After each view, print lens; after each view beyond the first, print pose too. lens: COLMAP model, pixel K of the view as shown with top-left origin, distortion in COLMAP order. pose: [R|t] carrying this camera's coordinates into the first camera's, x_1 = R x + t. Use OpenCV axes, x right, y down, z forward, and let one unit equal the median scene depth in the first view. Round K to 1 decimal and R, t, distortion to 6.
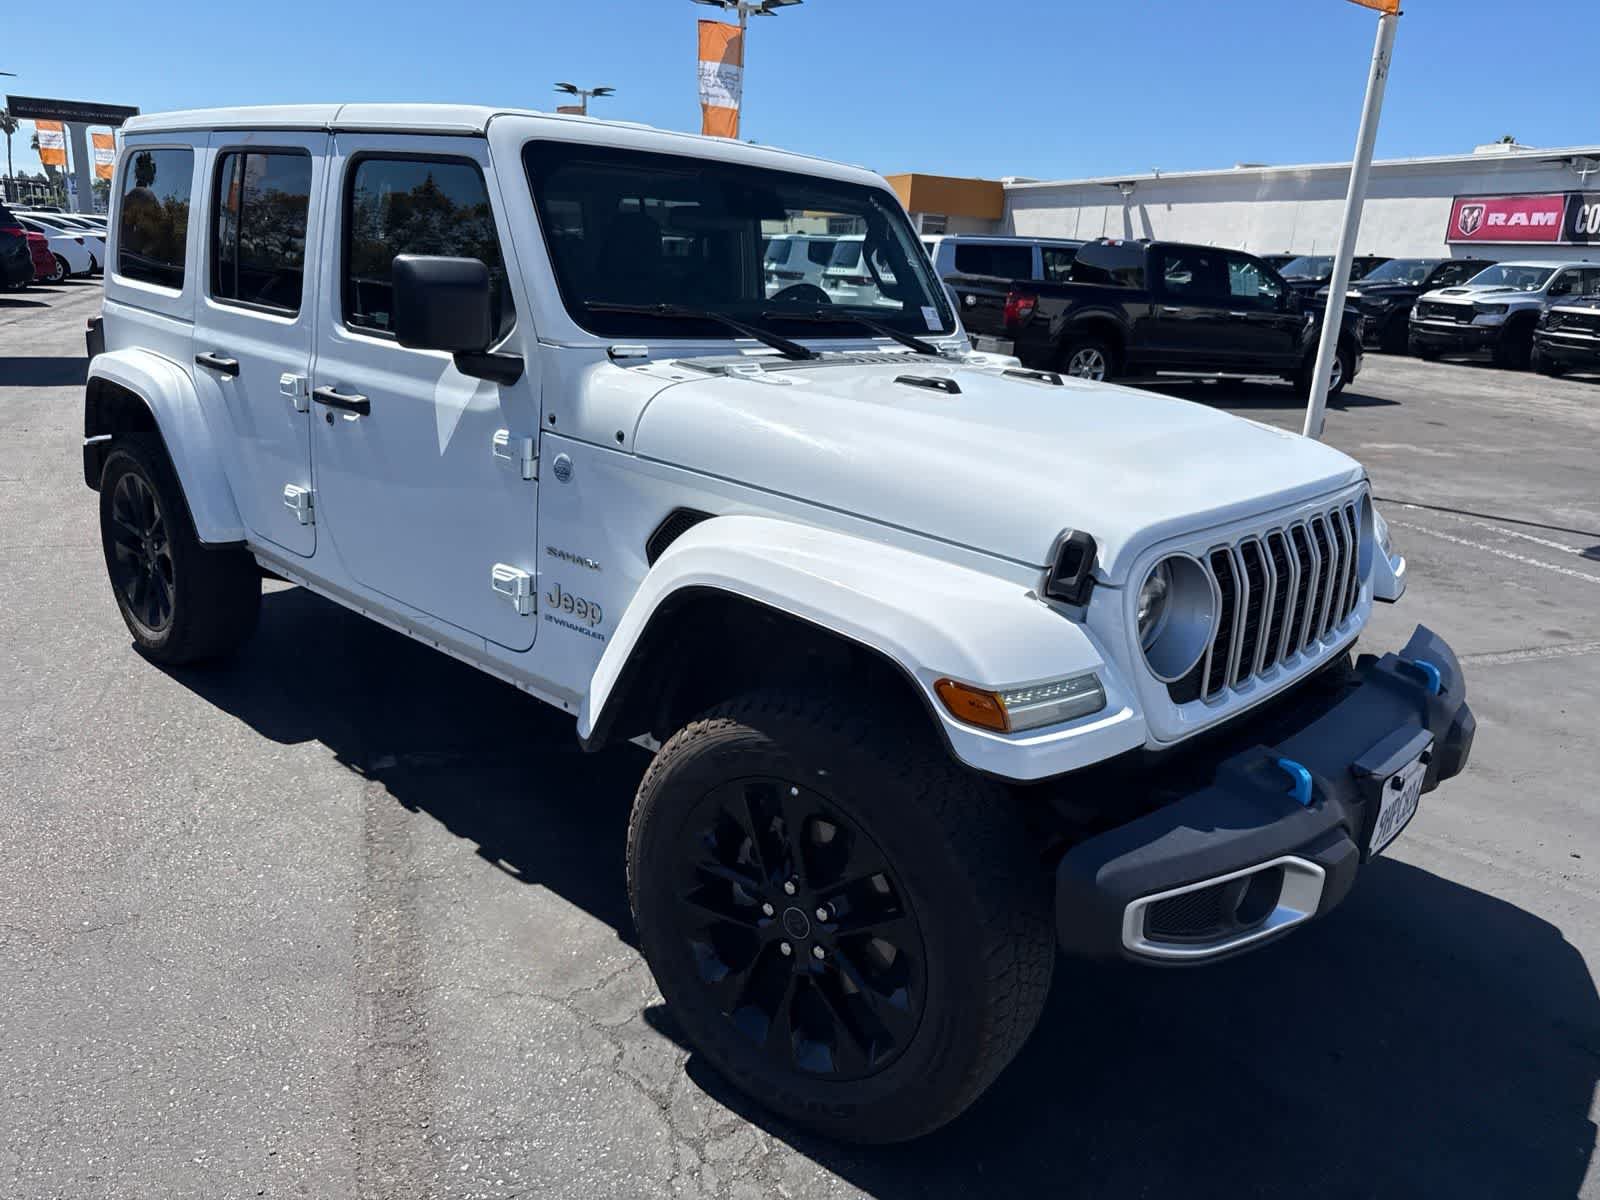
lens RADIAL K [[1137.9, 0, 804.7], [0, 1137.9, 599.3], [0, 0, 1]] dist [0.034843, -0.042427]
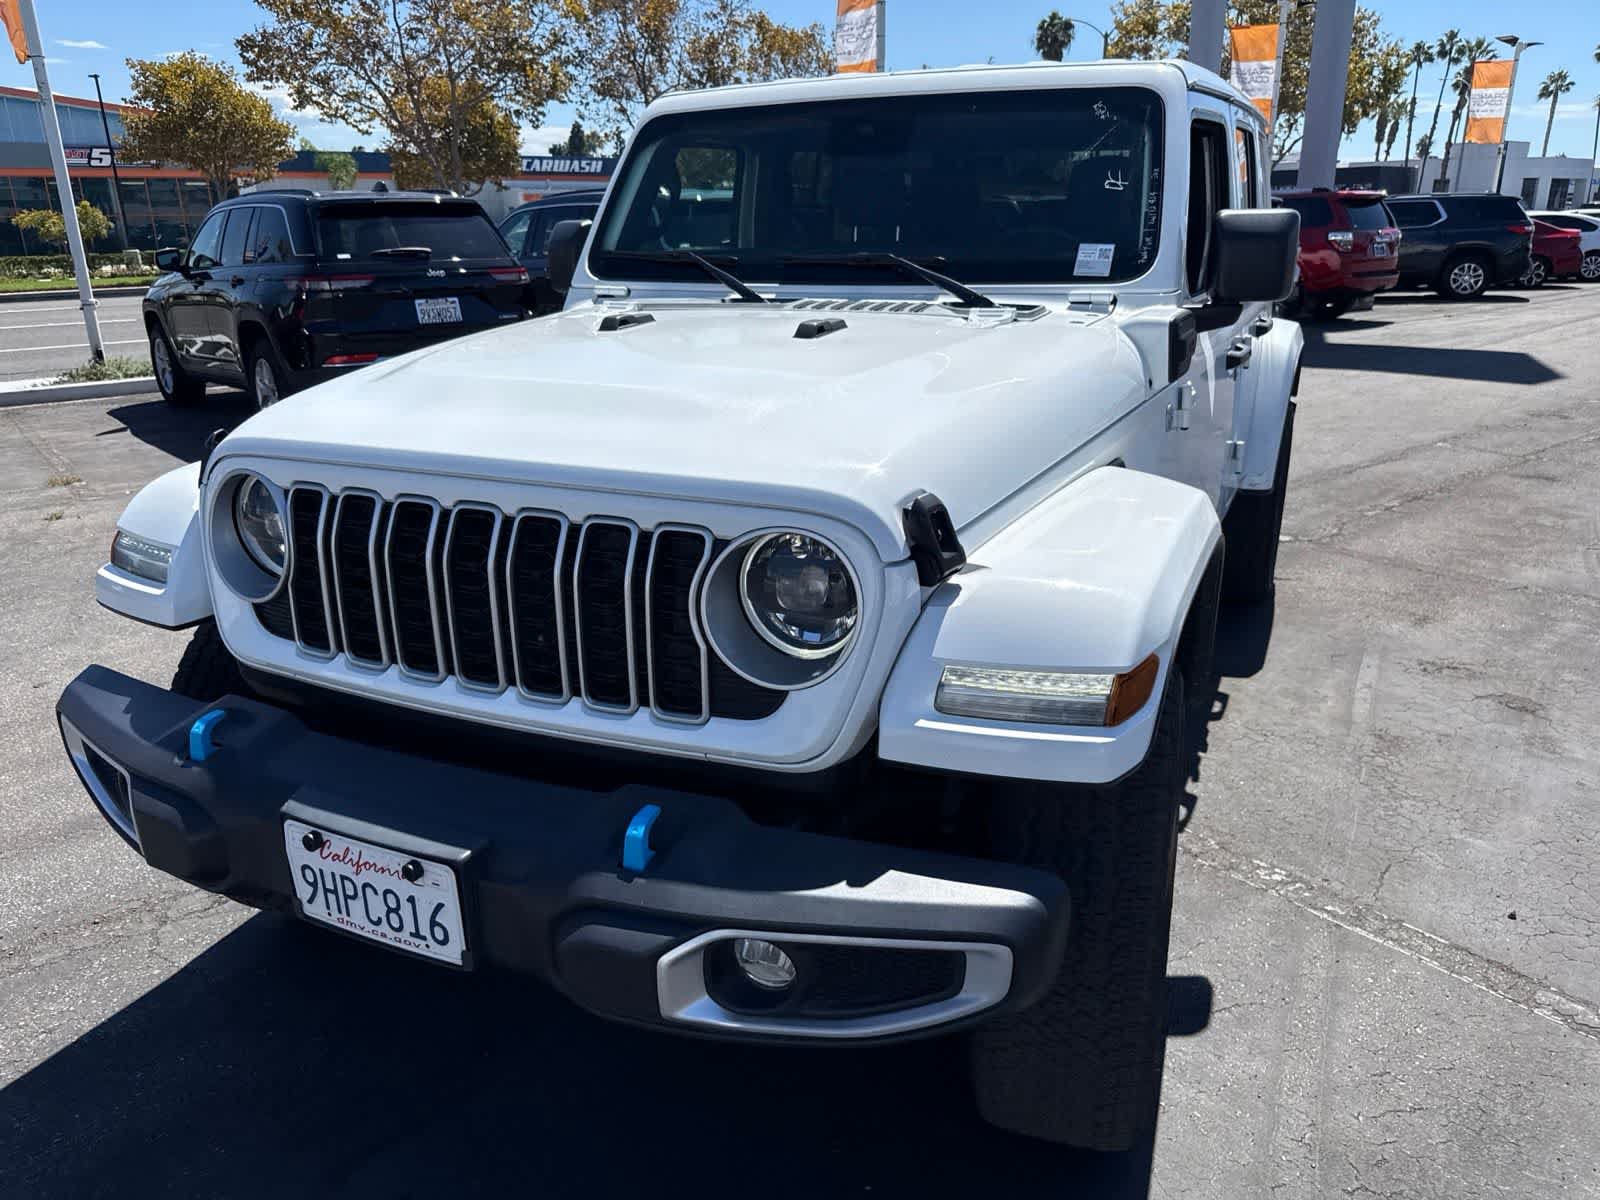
lens RADIAL K [[1134.6, 0, 810.6], [0, 1134.6, 615.7], [0, 0, 1]] dist [0.021309, -0.027545]
pose [[0.307107, 0.251408, -0.917867, 0.904201], [-0.241440, 0.953503, 0.180386, -0.138688], [0.920539, 0.166212, 0.353527, 0.720316]]
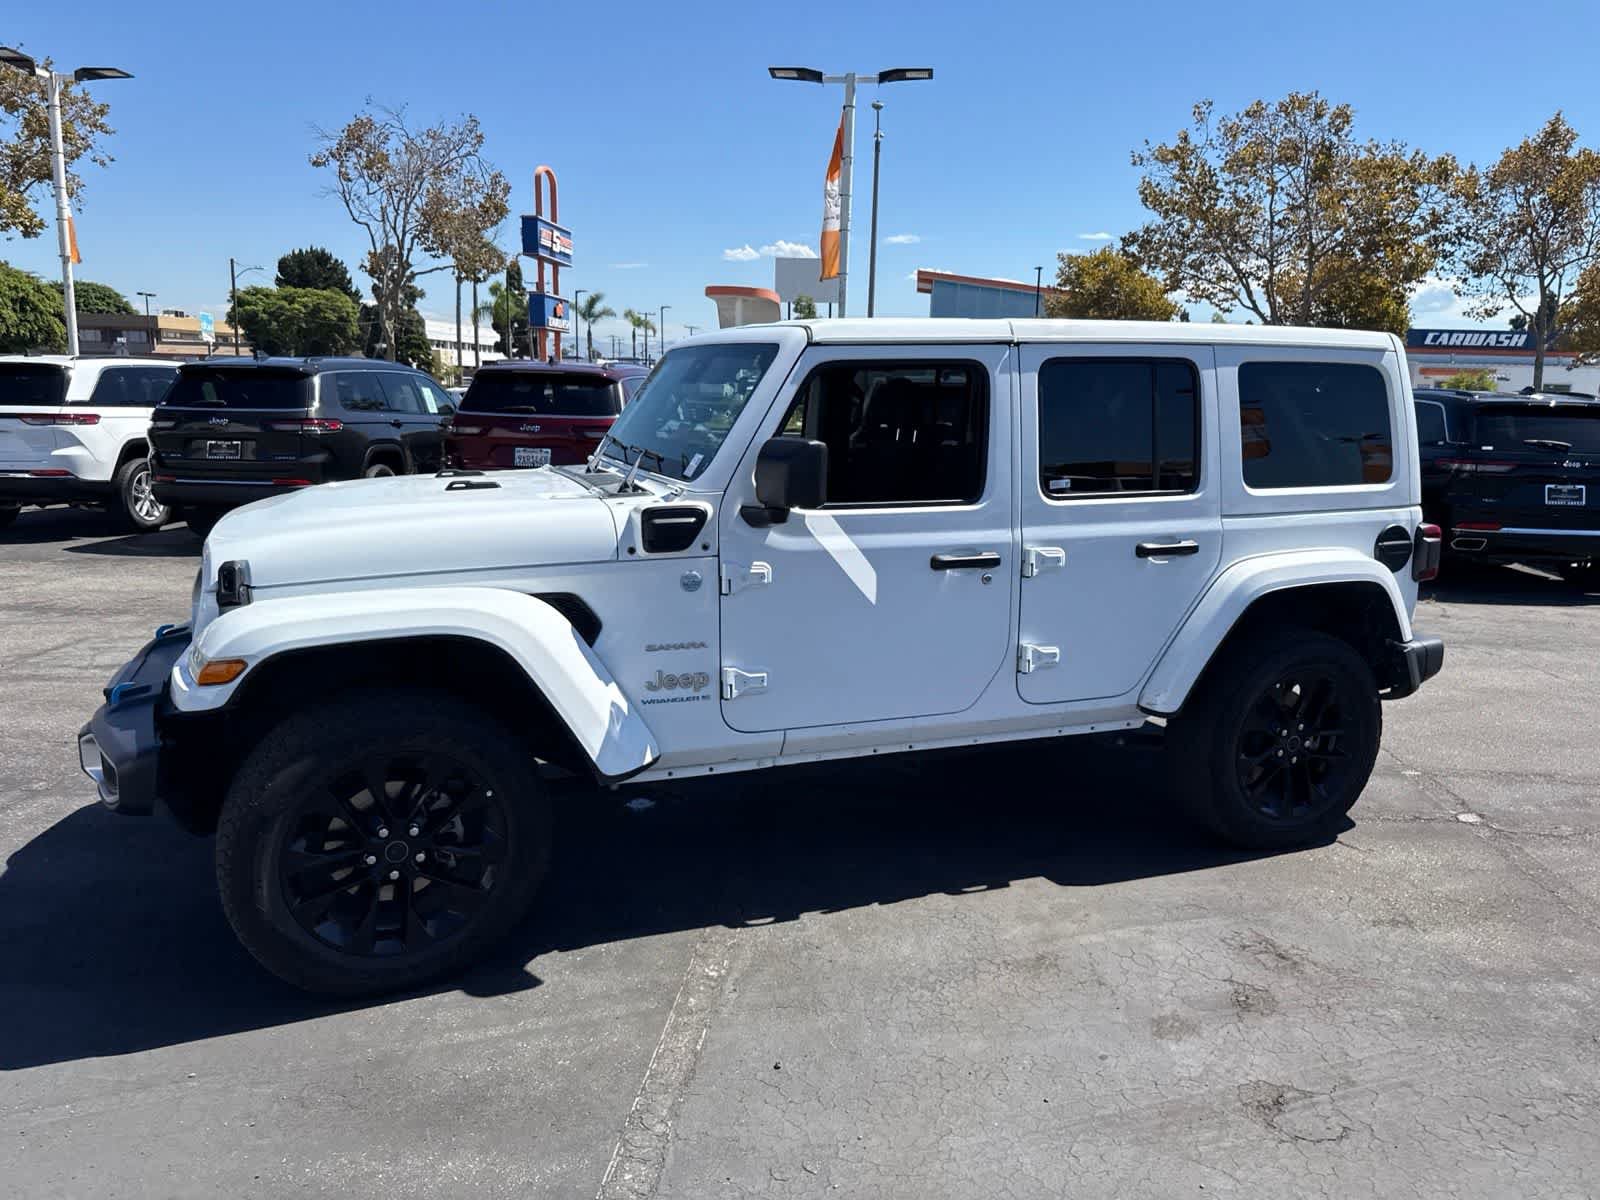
lens RADIAL K [[1134.6, 0, 805.5], [0, 1134.6, 593.3], [0, 0, 1]] dist [0.021309, -0.027545]
pose [[-0.431738, 0.097184, -0.896748, 1.130835], [-0.306989, 0.918996, 0.247395, -0.488434], [0.848151, 0.382102, -0.366931, 1.738030]]
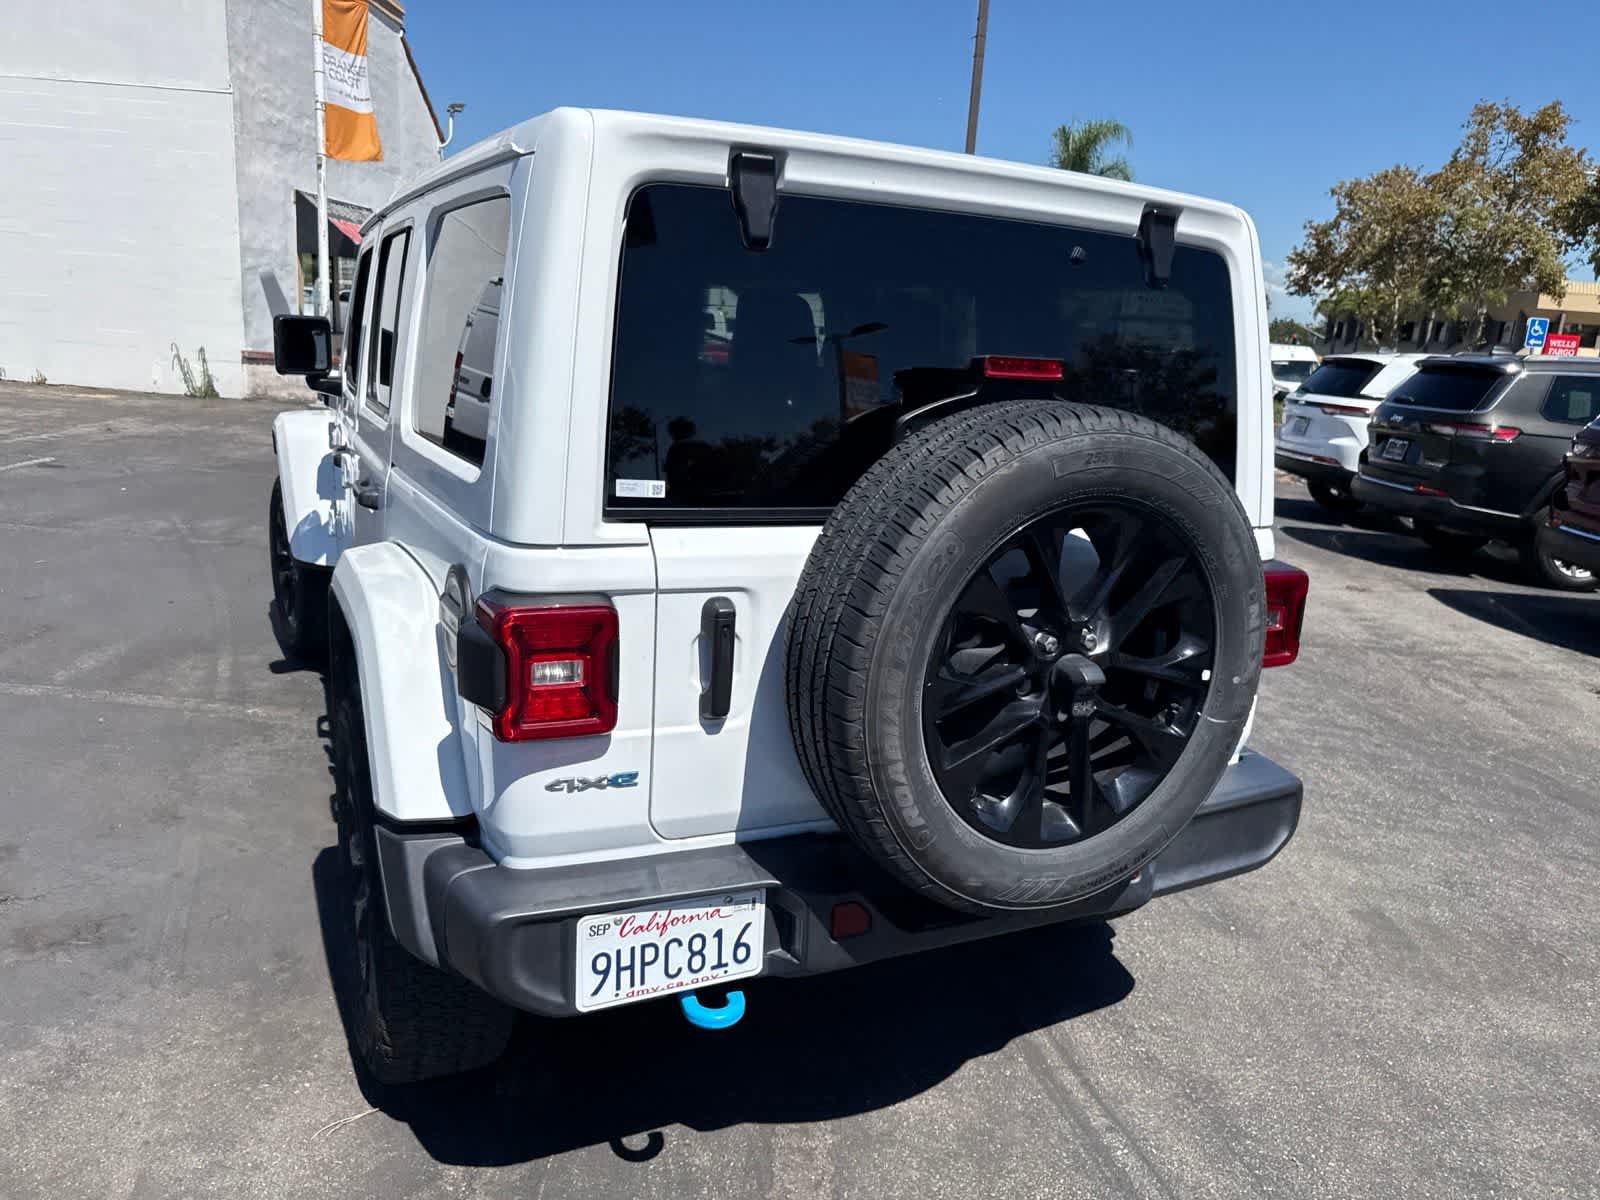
lens RADIAL K [[1134.6, 0, 808.3], [0, 1134.6, 604.5], [0, 0, 1]] dist [0.021309, -0.027545]
pose [[-0.925936, -0.205293, 0.317012, -0.847007], [-0.016130, 0.860097, 0.509876, -0.739821], [-0.377335, 0.467000, -0.799706, 2.239335]]
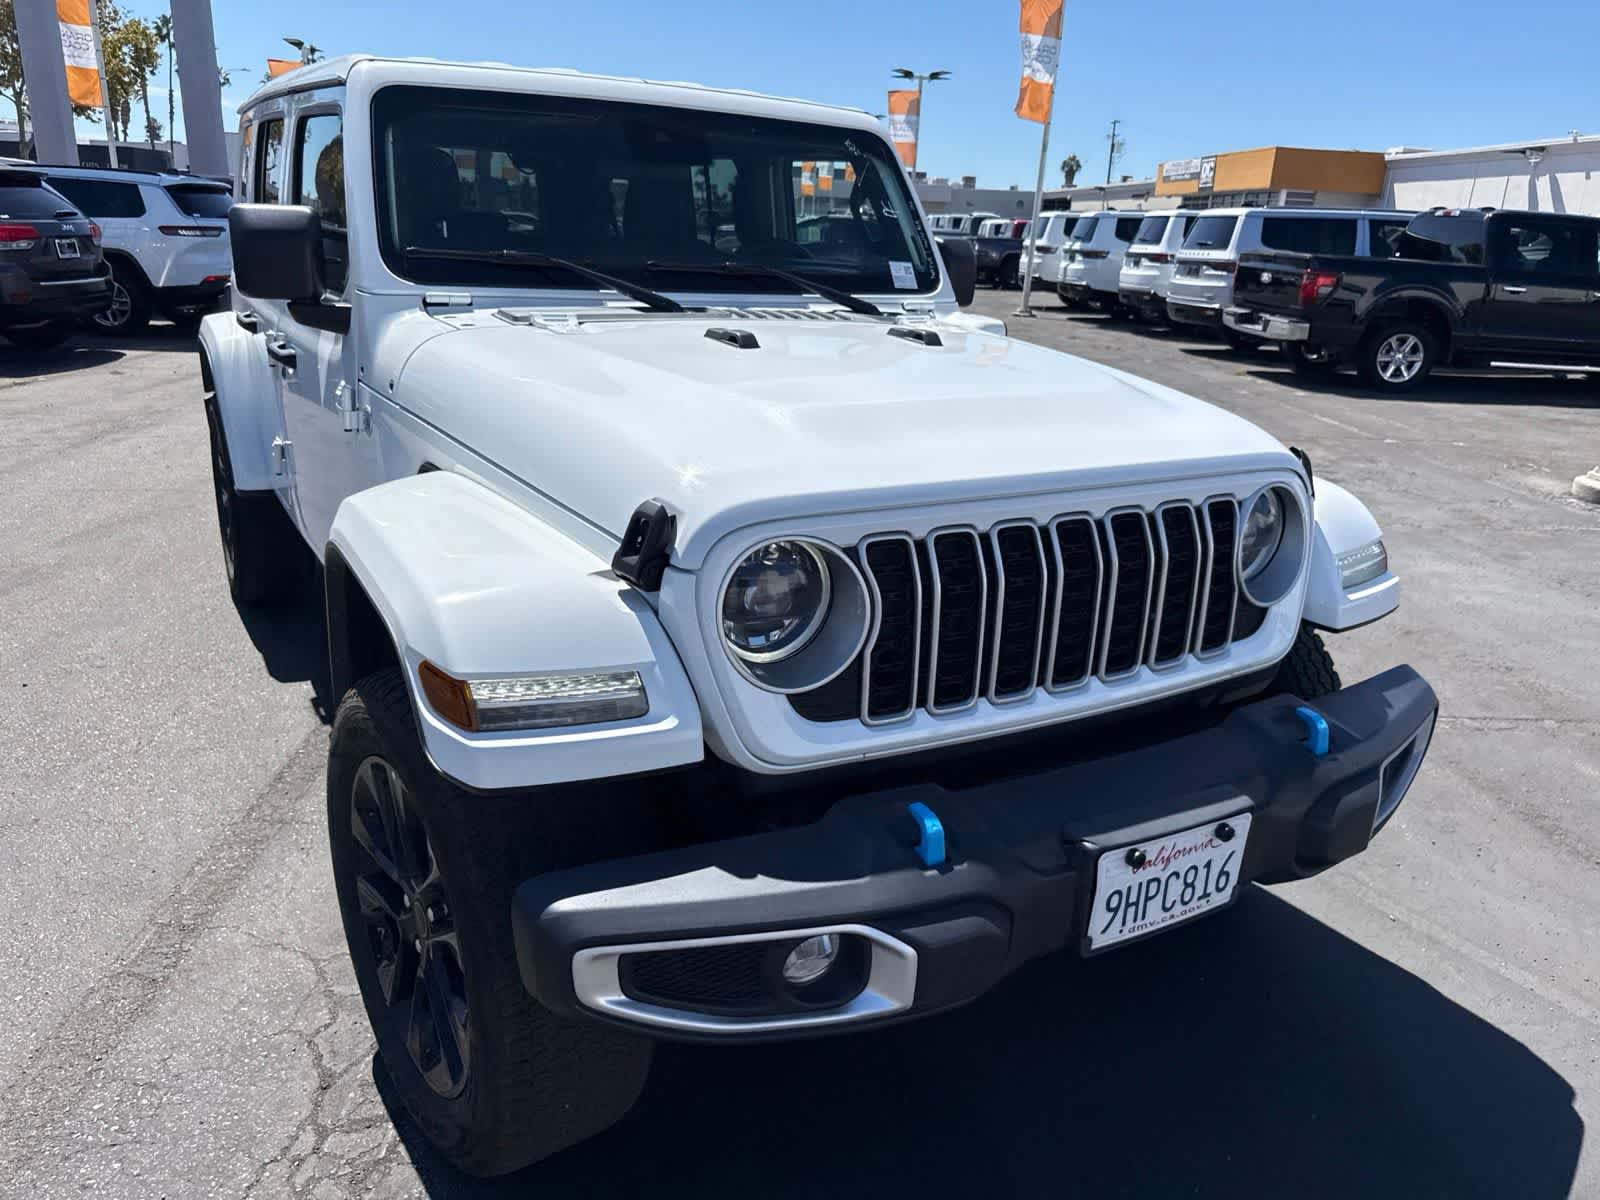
lens RADIAL K [[1137.9, 0, 804.3], [0, 1137.9, 607.3], [0, 0, 1]] dist [0.034843, -0.042427]
pose [[0.955258, 0.077512, -0.285435, 0.364306], [-0.073015, 0.996982, 0.026381, -0.007276], [0.286619, -0.004360, 0.958035, 0.146172]]
